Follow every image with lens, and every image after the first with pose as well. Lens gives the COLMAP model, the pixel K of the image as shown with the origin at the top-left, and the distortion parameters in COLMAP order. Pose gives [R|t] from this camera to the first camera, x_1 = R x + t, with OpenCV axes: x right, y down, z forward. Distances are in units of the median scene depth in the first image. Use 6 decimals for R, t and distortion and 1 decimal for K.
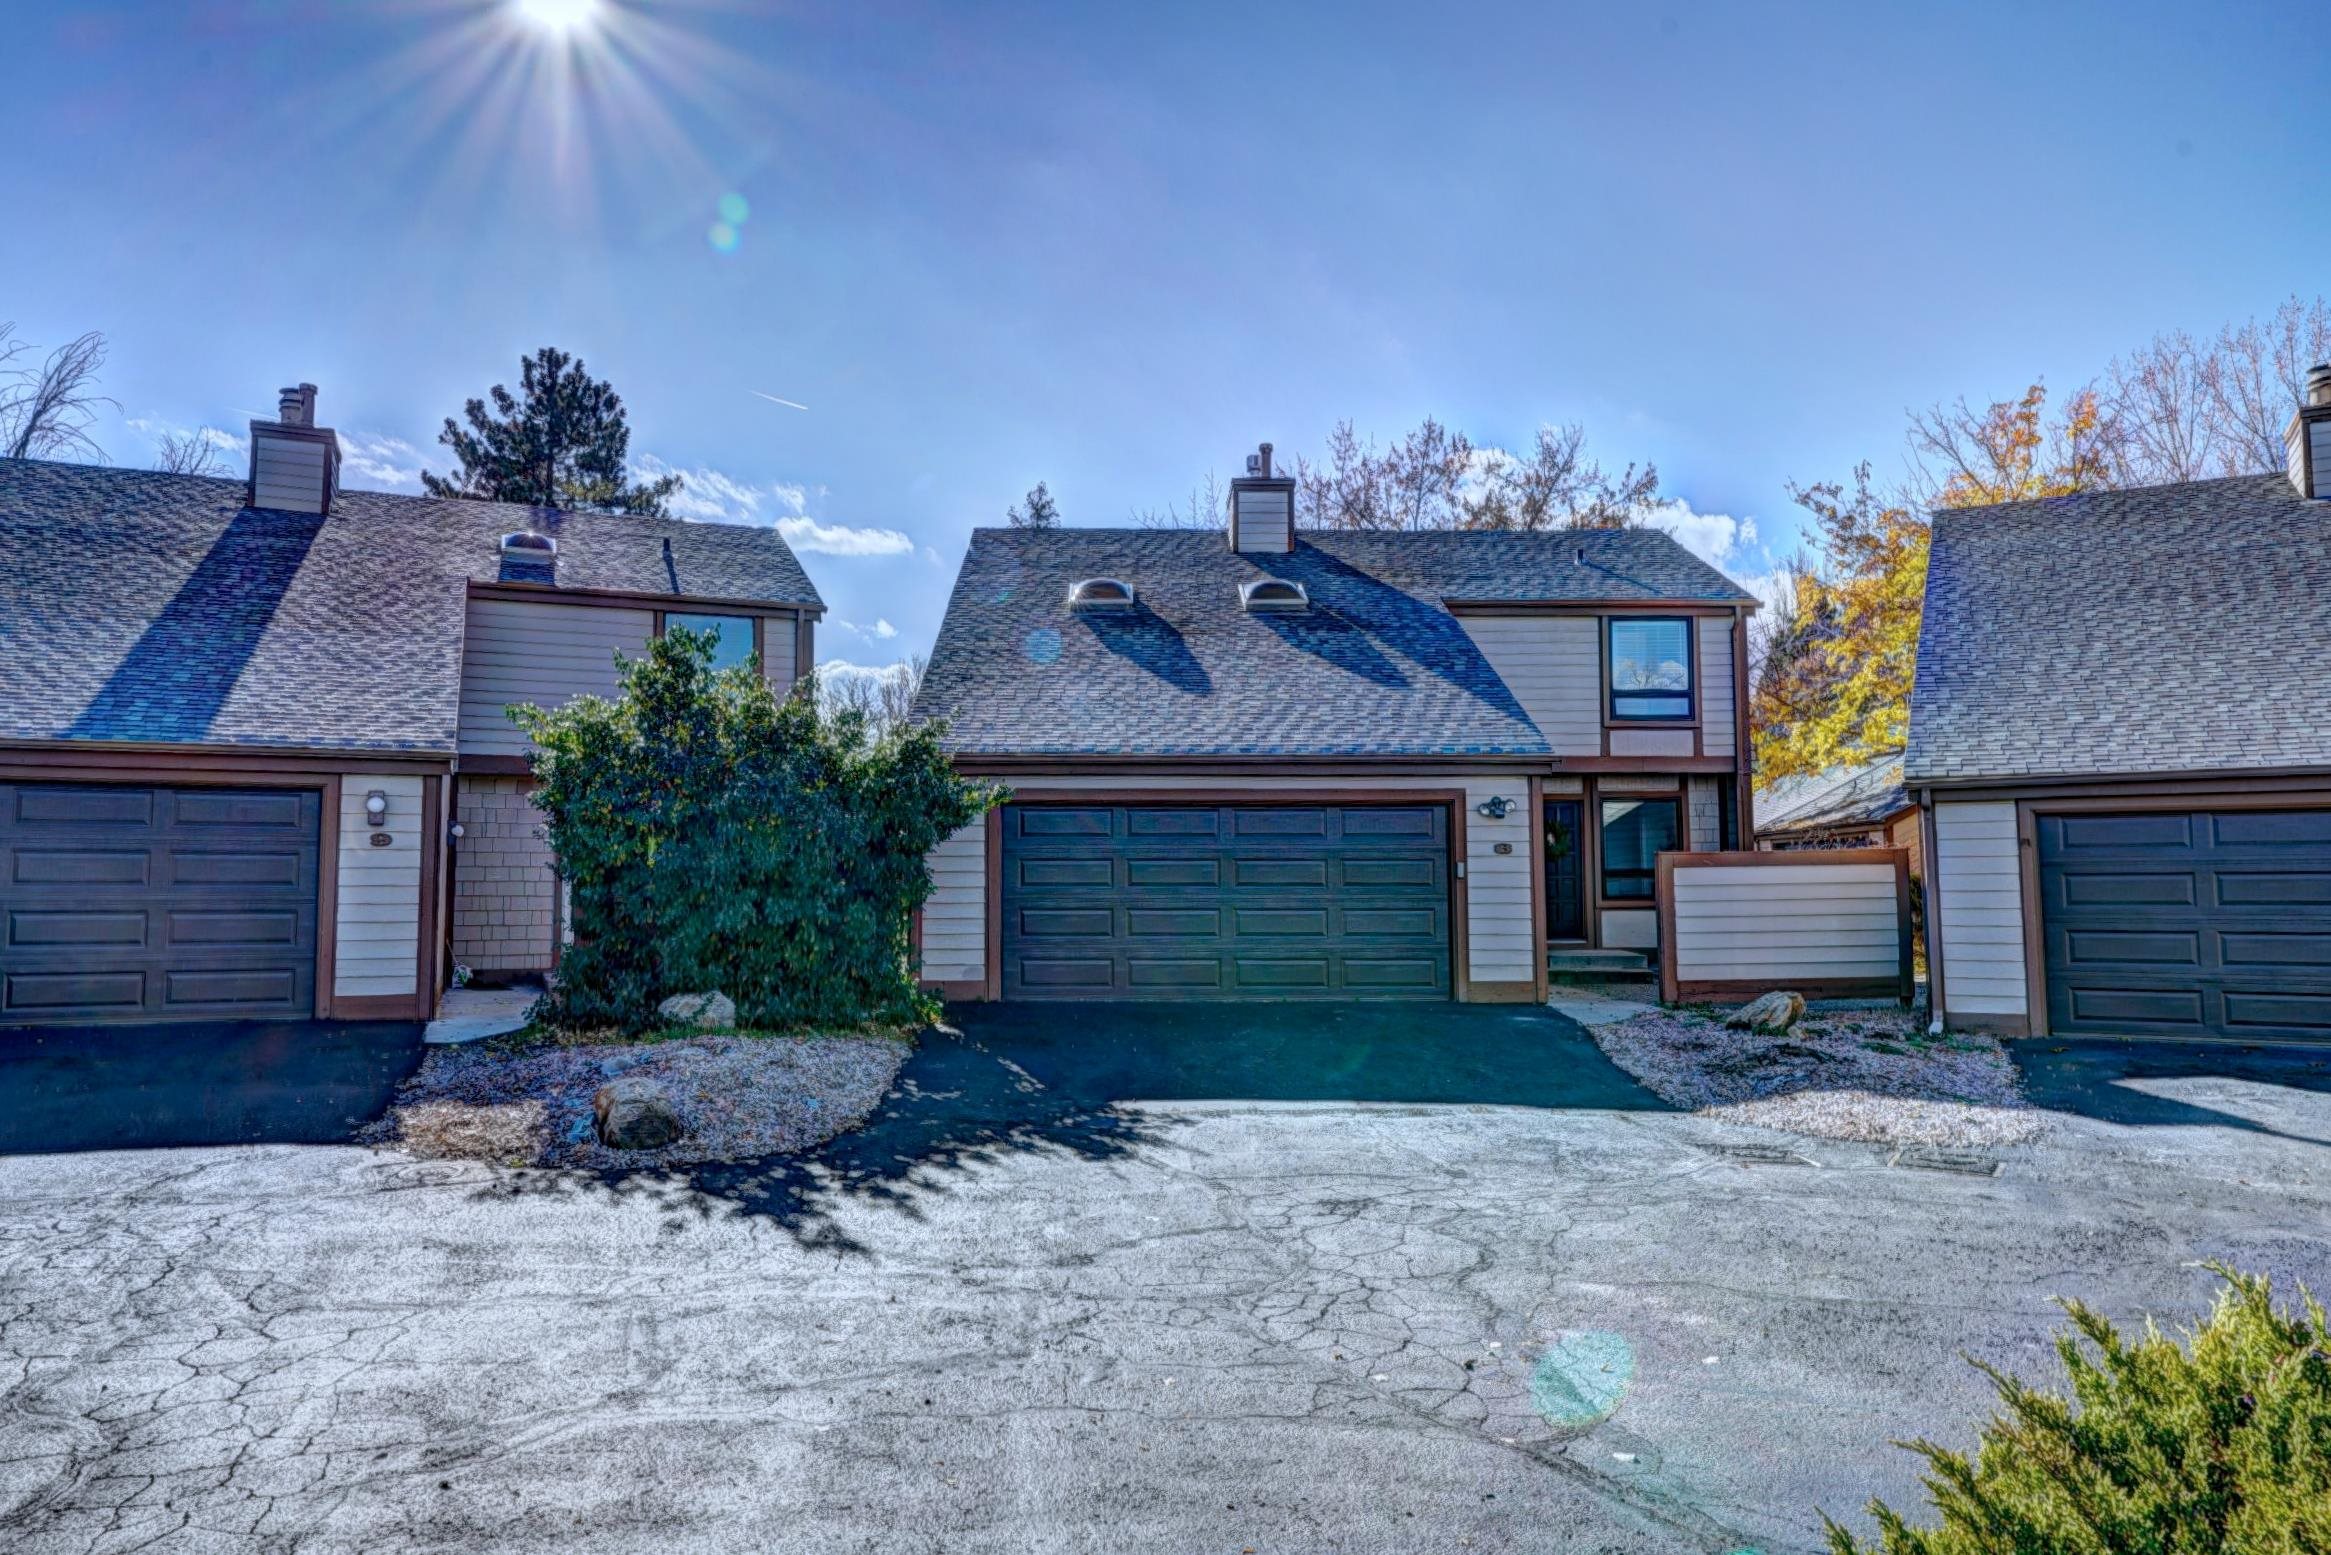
lens RADIAL K [[1541.1, 0, 1116.7], [0, 1541.1, 777.8], [0, 0, 1]] dist [-0.004735, -0.000955]
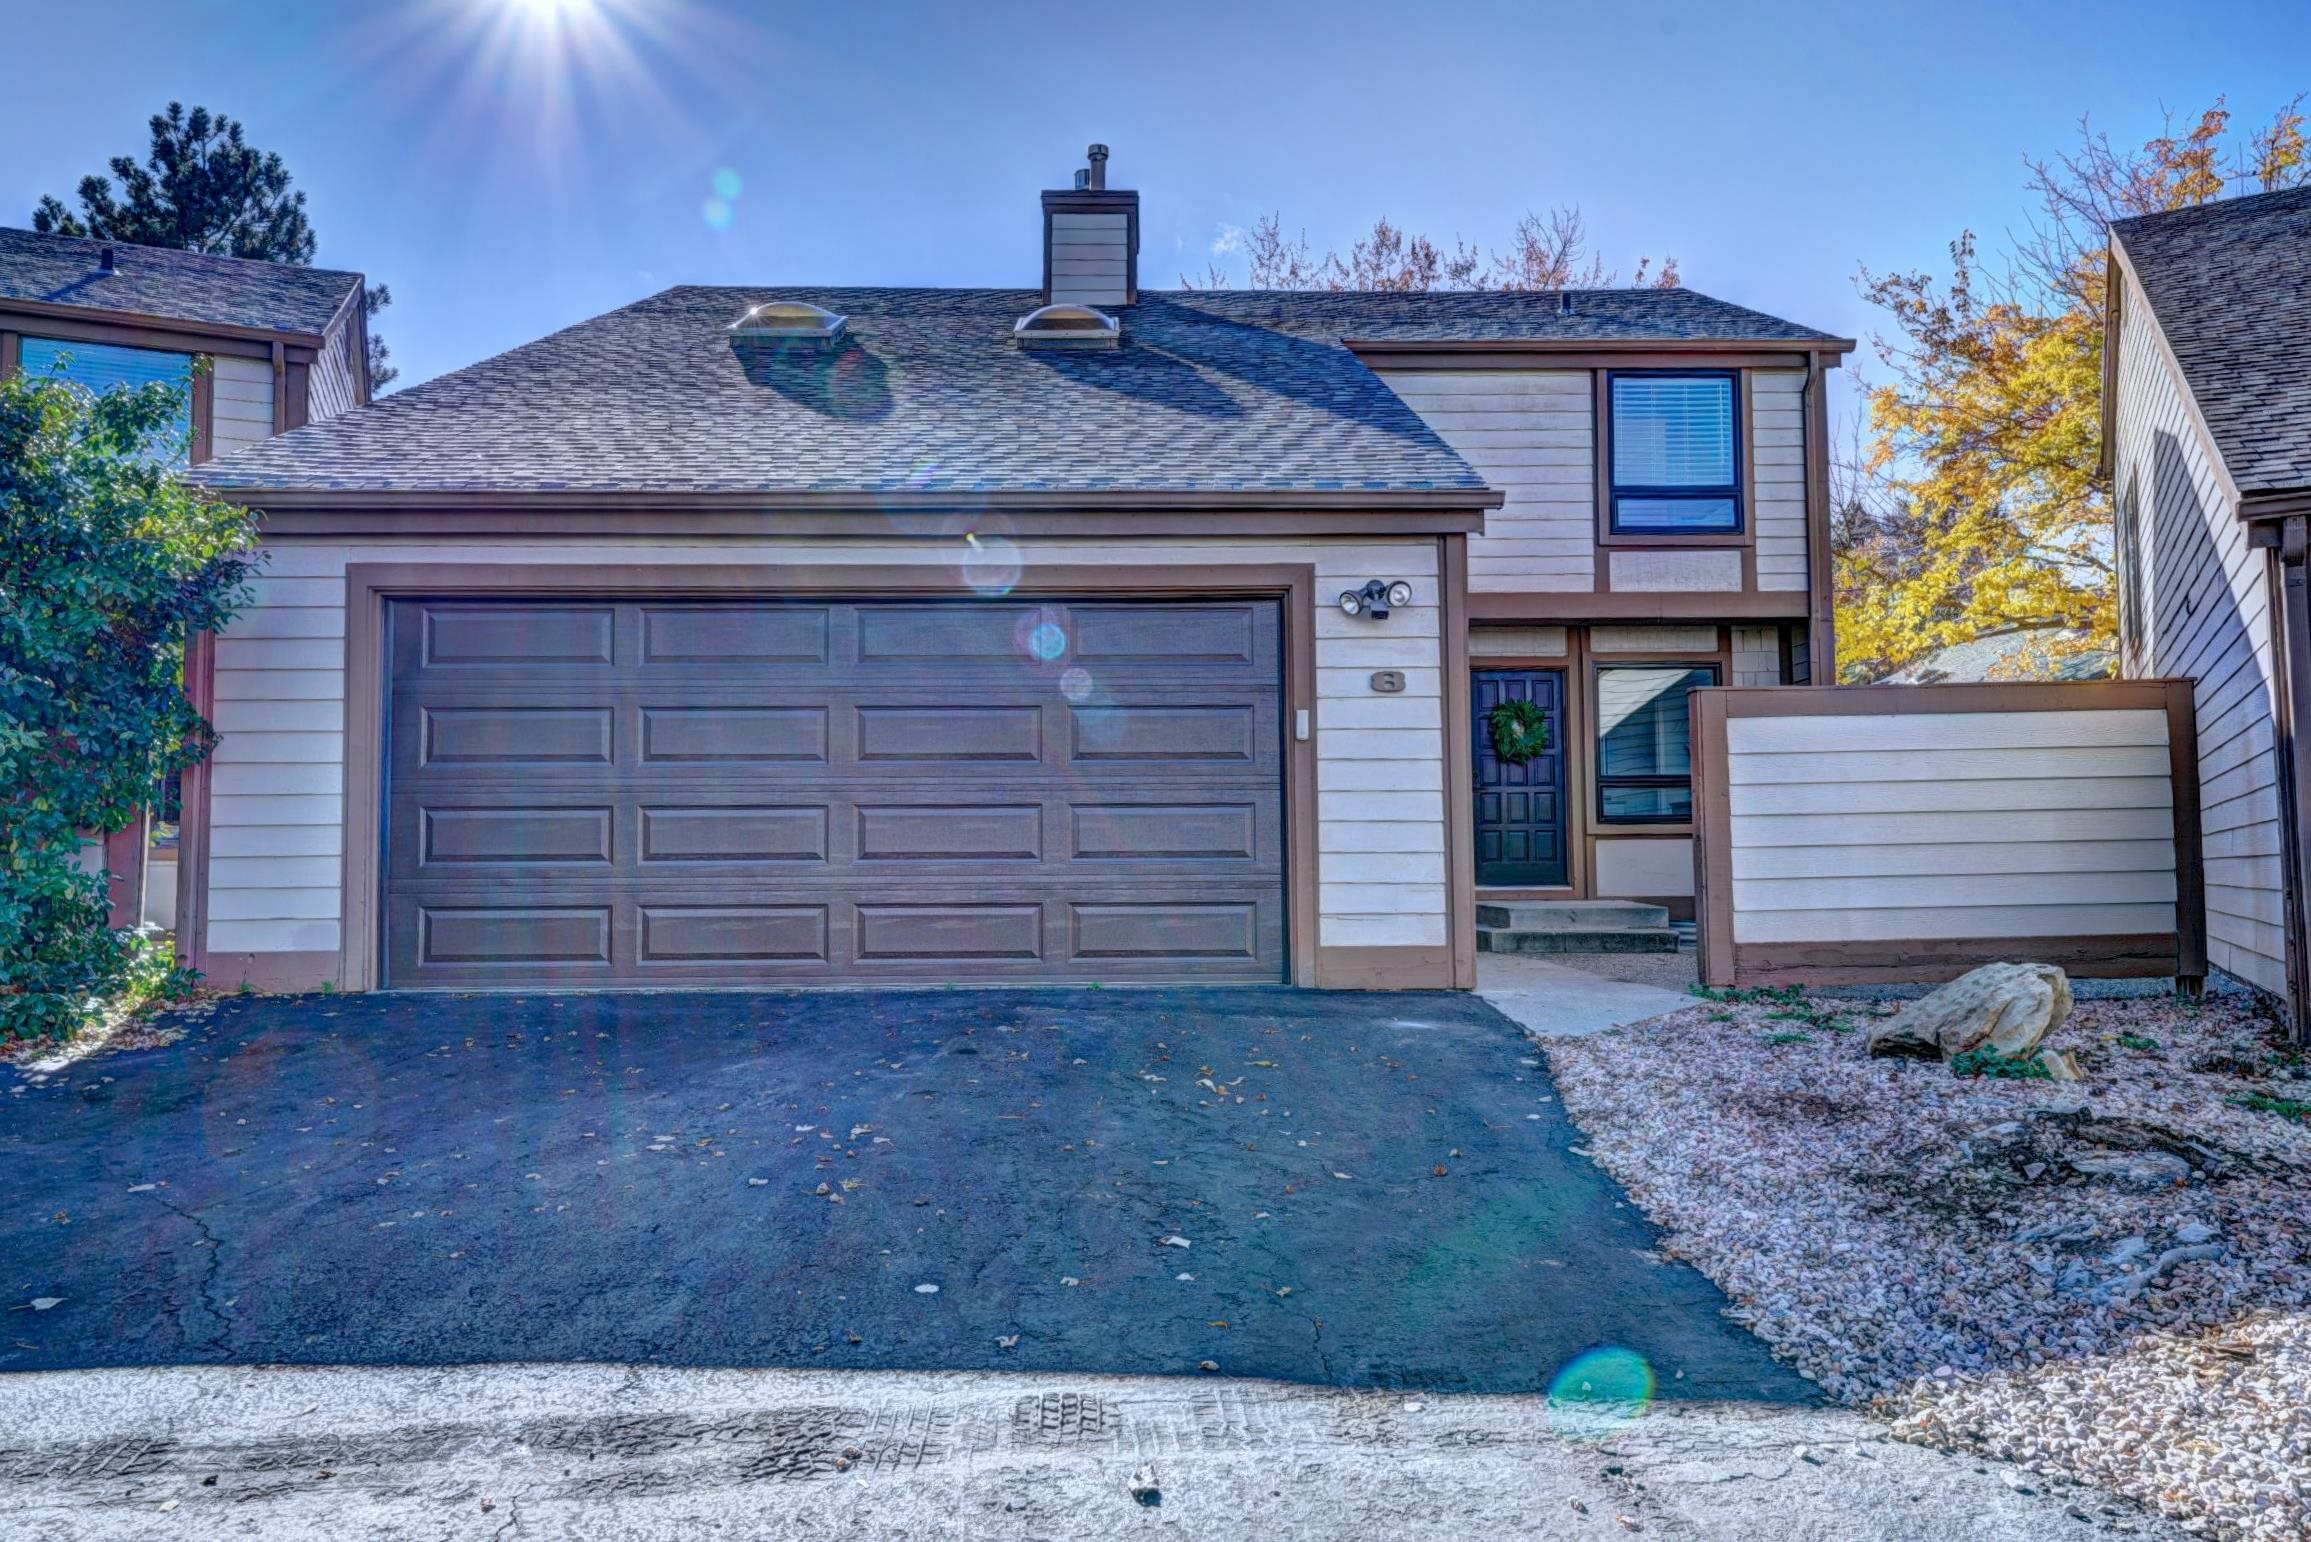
lens RADIAL K [[1597.5, 0, 1153.5], [0, 1597.5, 776.8], [0, 0, 1]] dist [0.007467, 0.000963]
pose [[0.999663, -0.003285, 0.025740, 0.121397], [0.002824, 0.999835, 0.017933, 0.050698], [-0.025795, -0.017855, 0.999508, 0.363640]]
